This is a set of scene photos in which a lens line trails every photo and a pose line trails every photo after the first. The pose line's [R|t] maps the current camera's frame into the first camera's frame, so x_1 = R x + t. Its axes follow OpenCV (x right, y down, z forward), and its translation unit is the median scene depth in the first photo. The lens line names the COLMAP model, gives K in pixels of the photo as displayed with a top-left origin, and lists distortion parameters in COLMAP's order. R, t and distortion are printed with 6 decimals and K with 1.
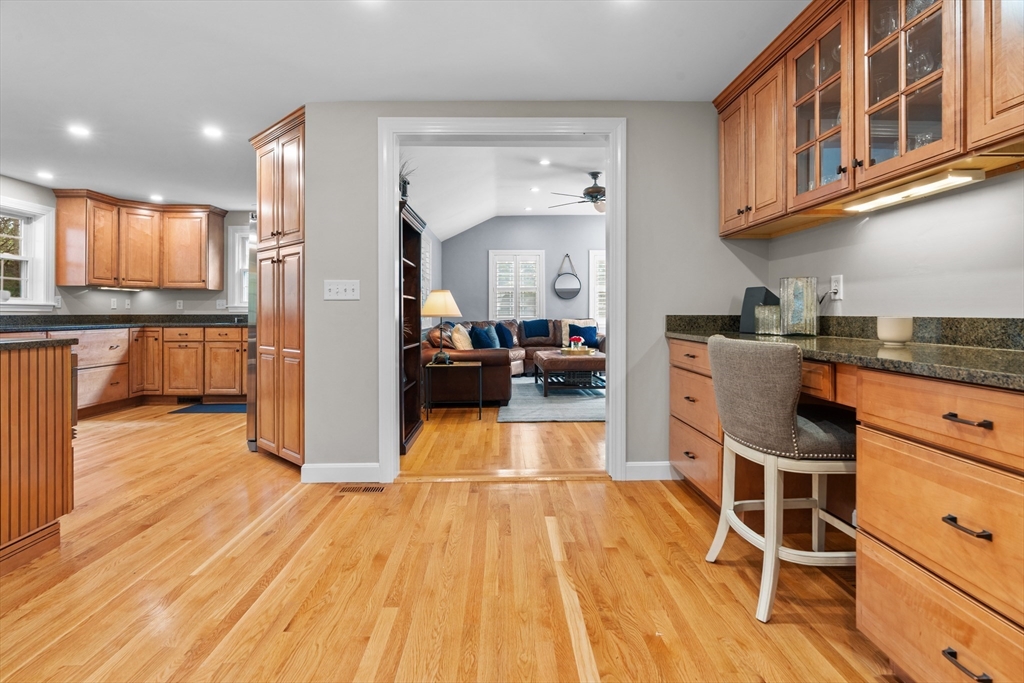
lens RADIAL K [[470.9, 0, 509.5], [0, 470.9, 314.5], [0, 0, 1]] dist [-0.003434, 0.000114]
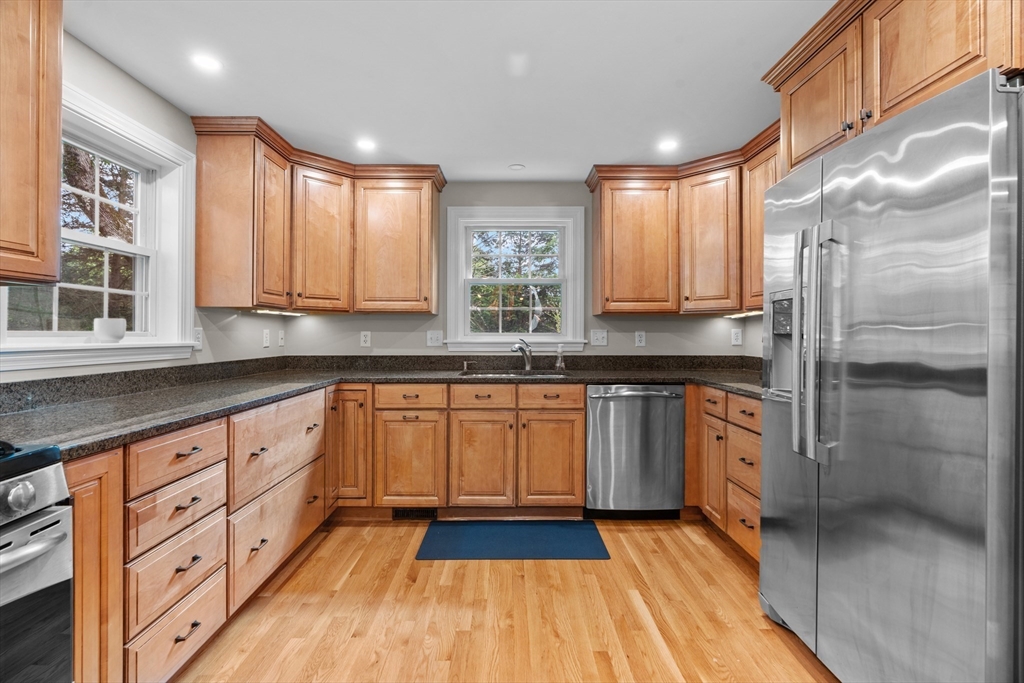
lens RADIAL K [[463.6, 0, 508.5], [0, 463.6, 334.9], [0, 0, 1]] dist [-0.007080, 0.003672]
pose [[0.999912, -0.000257, -0.013273, -0.575154], [0.000239, 0.999999, -0.001339, -0.028302], [0.013274, 0.001336, 0.999911, 0.465037]]
